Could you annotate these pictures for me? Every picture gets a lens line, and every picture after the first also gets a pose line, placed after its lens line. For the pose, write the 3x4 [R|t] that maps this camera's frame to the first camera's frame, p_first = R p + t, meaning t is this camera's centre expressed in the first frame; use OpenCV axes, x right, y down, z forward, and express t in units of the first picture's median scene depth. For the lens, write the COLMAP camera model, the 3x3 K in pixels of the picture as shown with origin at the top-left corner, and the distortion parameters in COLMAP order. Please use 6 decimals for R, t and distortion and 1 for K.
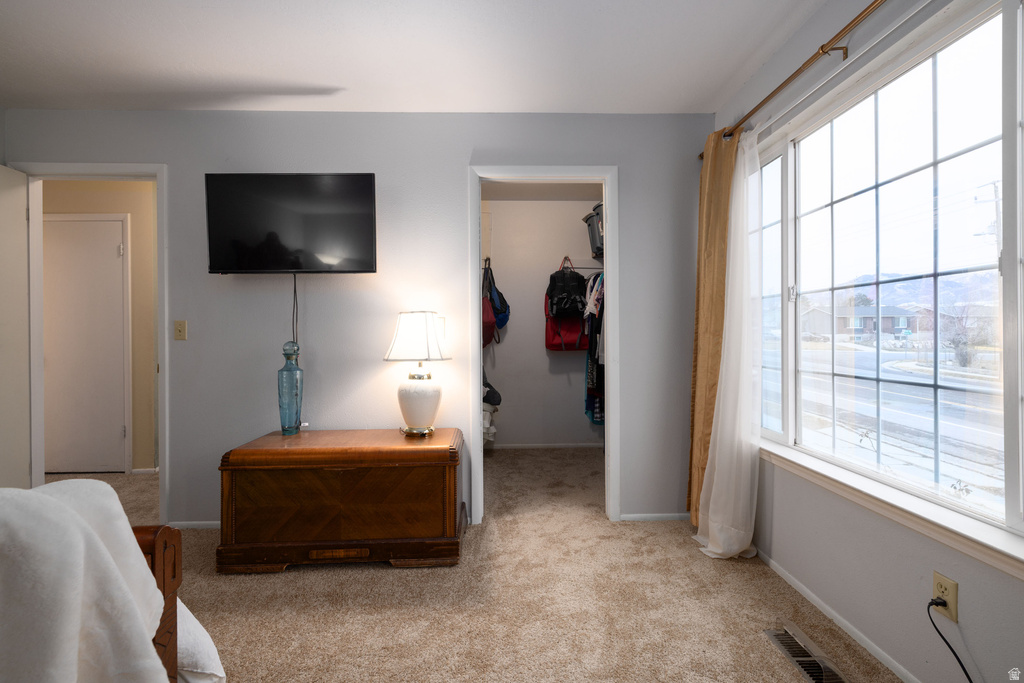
lens RADIAL K [[430.0, 0, 512.5], [0, 430.0, 336.4], [0, 0, 1]] dist [-0.001669, 0.000026]
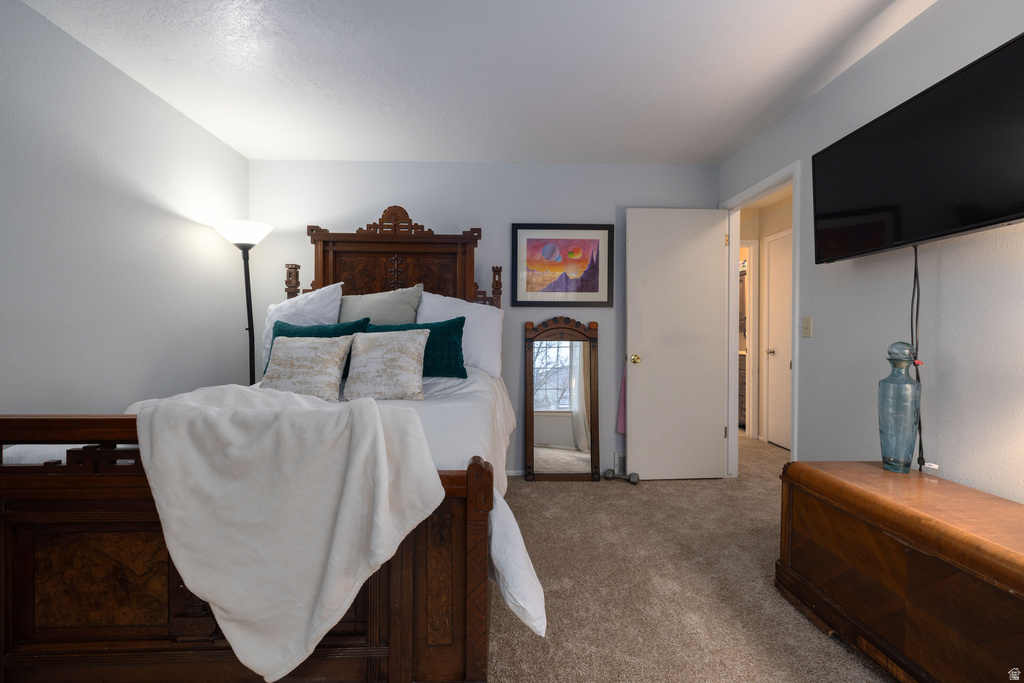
lens RADIAL K [[430.0, 0, 512.5], [0, 430.0, 336.9], [0, 0, 1]] dist [-0.001669, 0.000026]
pose [[-0.002900, 0.015517, -0.999875, 0.202026], [-0.013028, 0.999794, 0.015553, 0.000476], [0.999911, 0.013071, -0.002698, 0.361304]]
